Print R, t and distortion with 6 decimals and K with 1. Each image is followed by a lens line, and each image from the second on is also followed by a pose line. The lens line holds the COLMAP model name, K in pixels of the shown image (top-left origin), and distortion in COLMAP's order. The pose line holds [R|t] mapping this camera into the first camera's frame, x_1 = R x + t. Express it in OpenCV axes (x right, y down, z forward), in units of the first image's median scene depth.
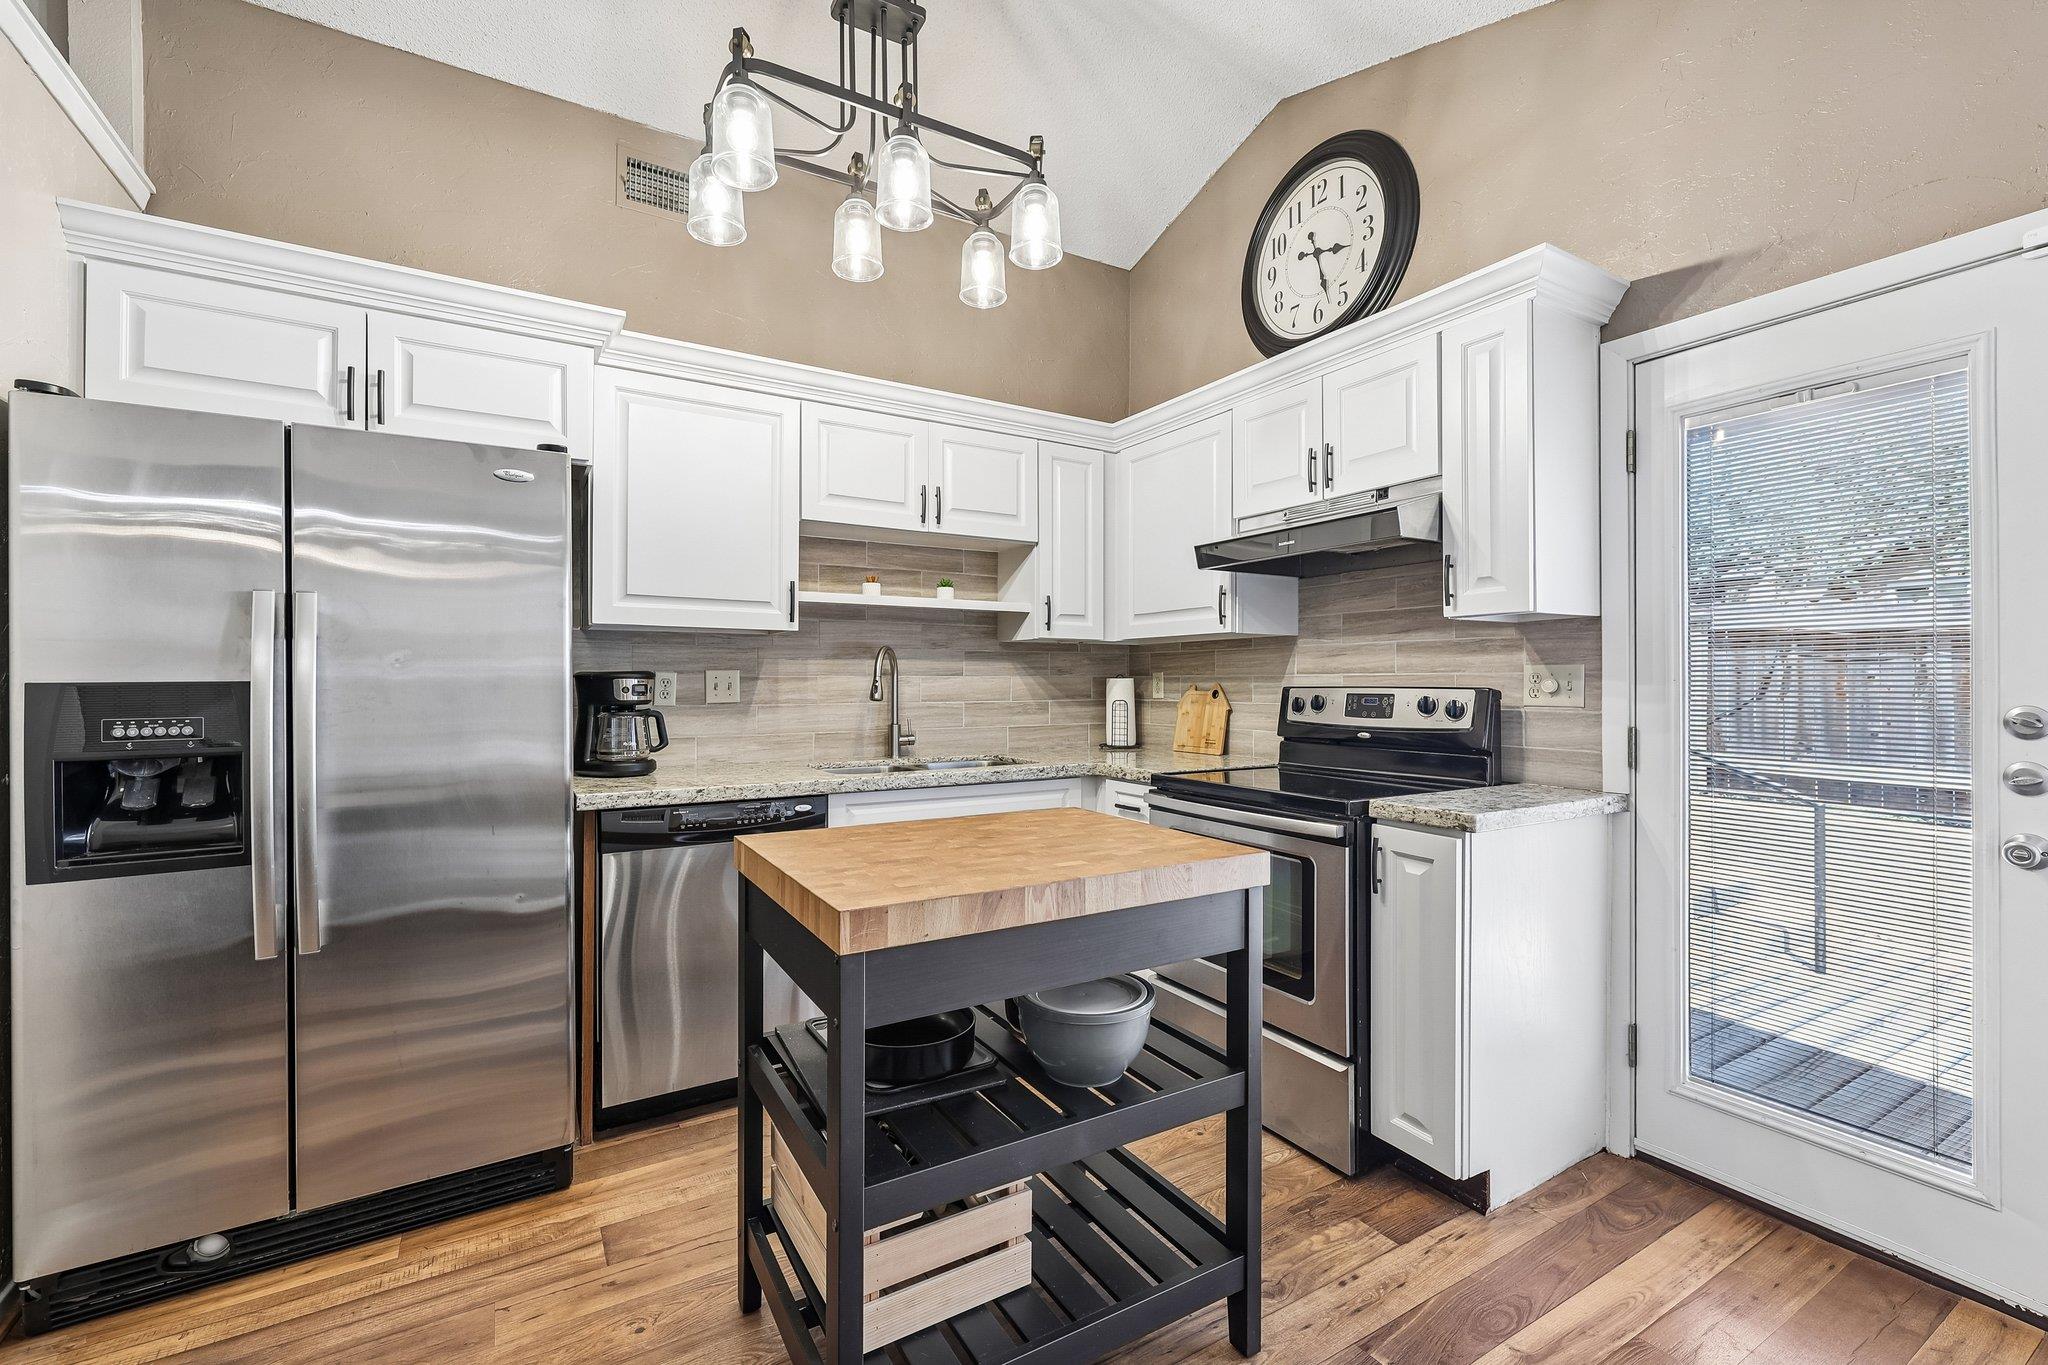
lens RADIAL K [[879.1, 0, 1027.7], [0, 879.1, 678.6], [0, 0, 1]] dist [0.001263, 0.000604]
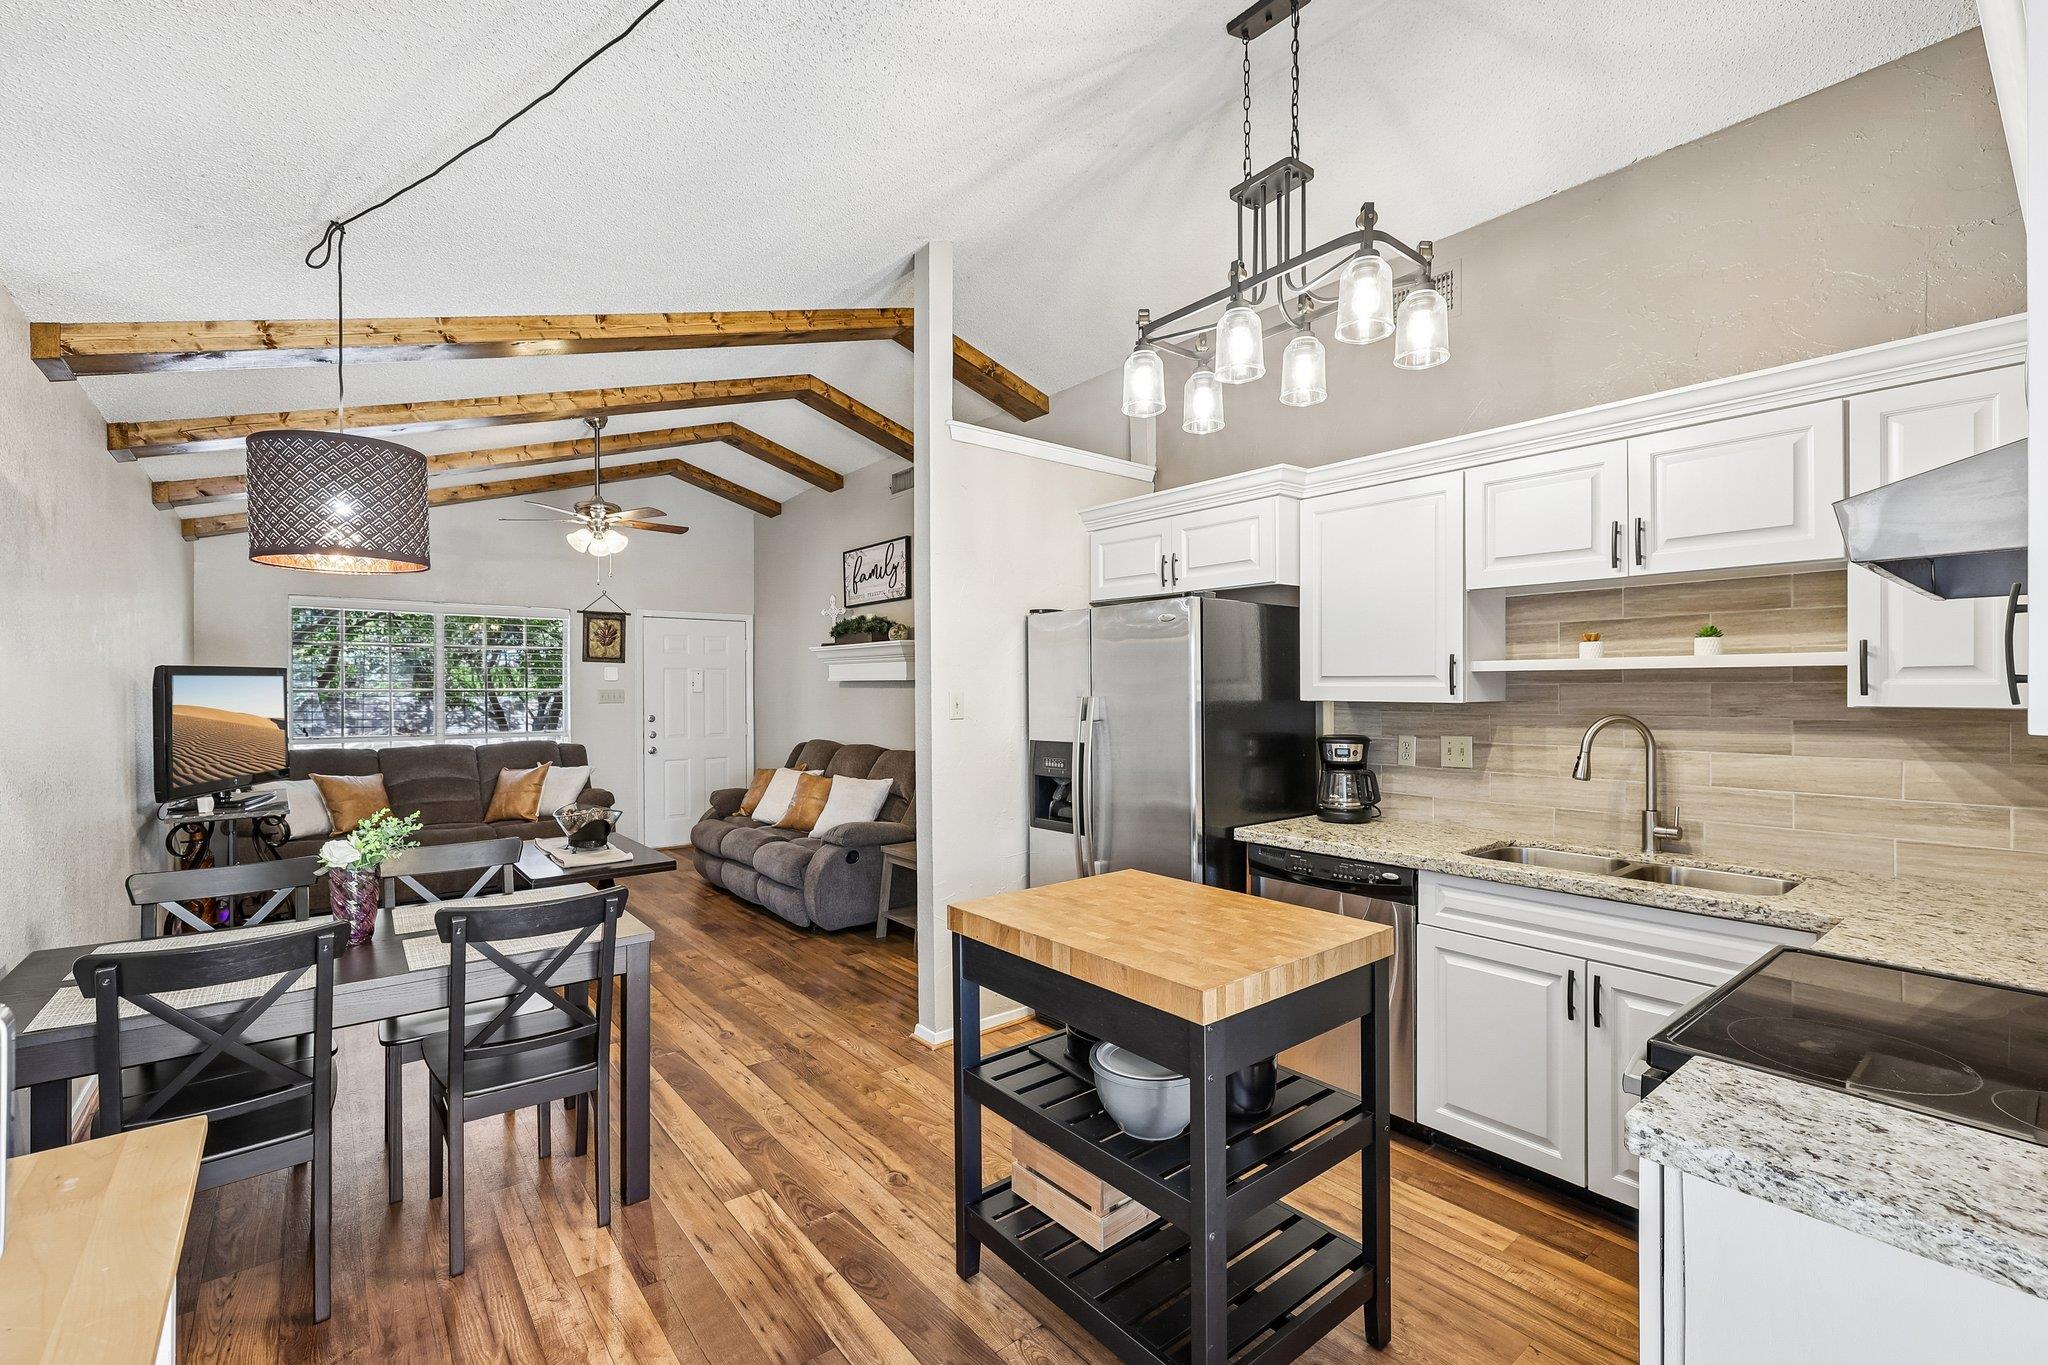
lens RADIAL K [[883.6, 0, 1027.8], [0, 883.6, 690.2], [0, 0, 1]] dist [-0.000249, 0.000411]
pose [[0.141336, 0.001748, -0.989960, 0.663627], [0.006882, 0.999973, 0.002748, -0.075251], [0.989938, -0.007202, 0.141321, 0.372949]]
